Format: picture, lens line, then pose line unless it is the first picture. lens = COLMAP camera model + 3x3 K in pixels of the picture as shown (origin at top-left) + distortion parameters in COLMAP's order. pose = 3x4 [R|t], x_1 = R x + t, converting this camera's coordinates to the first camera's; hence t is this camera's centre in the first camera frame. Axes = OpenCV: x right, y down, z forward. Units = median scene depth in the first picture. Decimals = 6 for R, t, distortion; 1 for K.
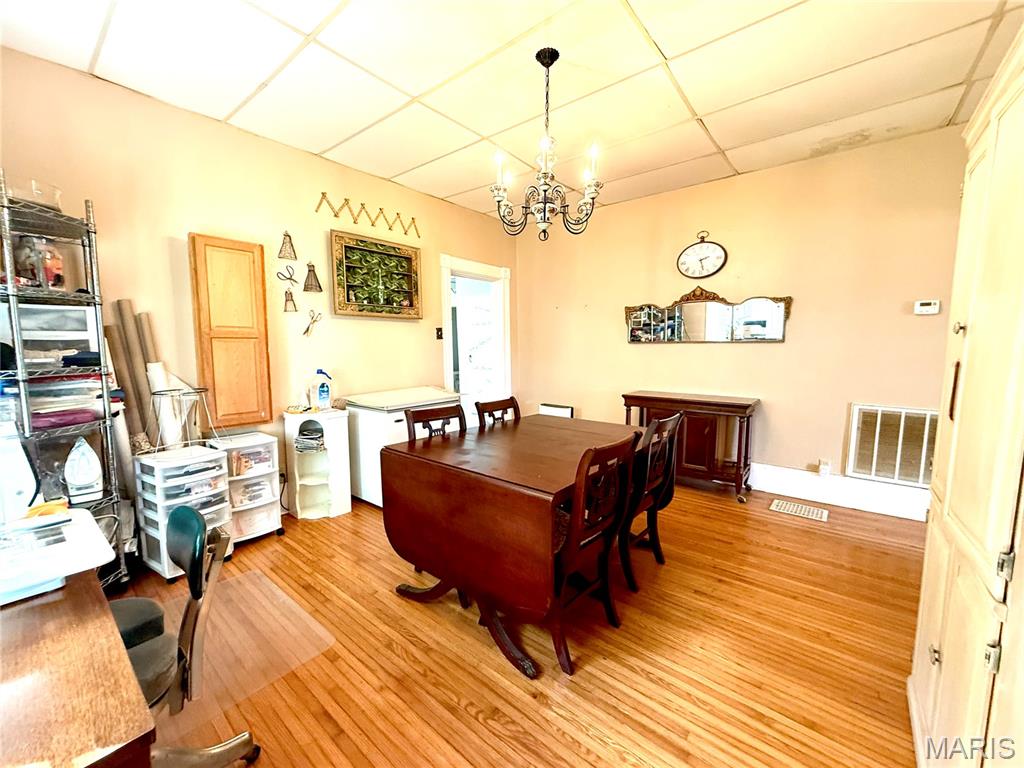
lens RADIAL K [[404.7, 0, 505.6], [0, 404.7, 383.3], [0, 0, 1]] dist [-0.002340, 0.000229]
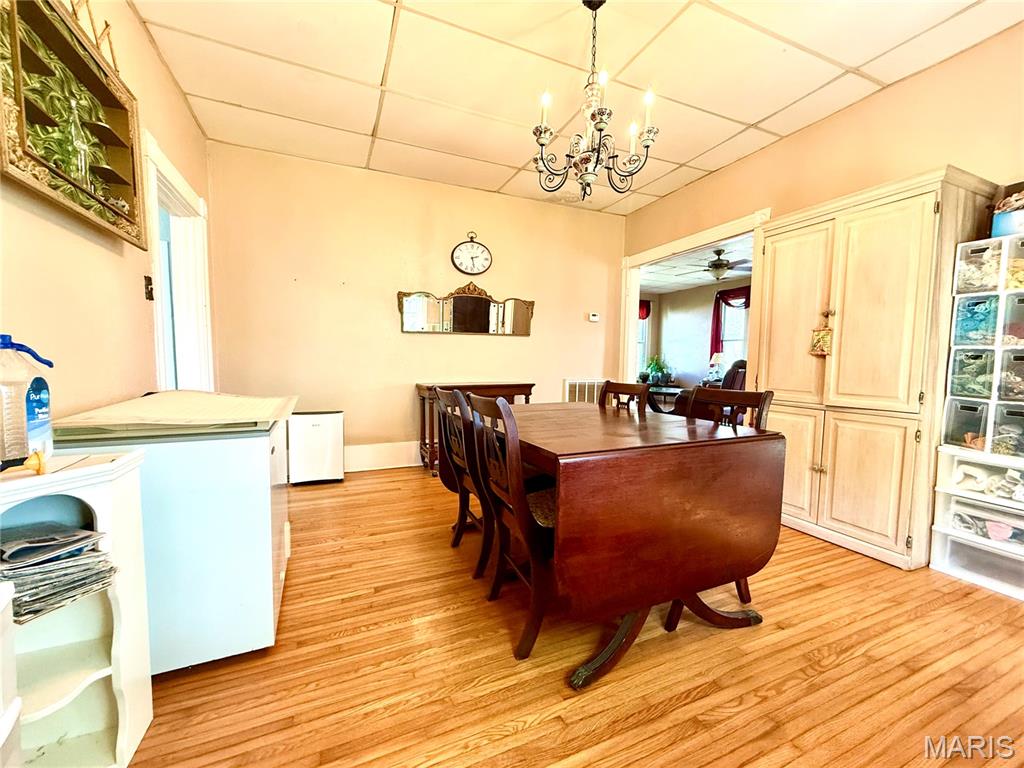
lens RADIAL K [[404.7, 0, 505.6], [0, 404.7, 383.3], [0, 0, 1]] dist [-0.002340, 0.000229]
pose [[0.461039, -0.048851, 0.886034, -0.584702], [0.073460, 0.997157, 0.016754, 0.026605], [-0.884334, 0.057364, 0.463317, 0.549282]]
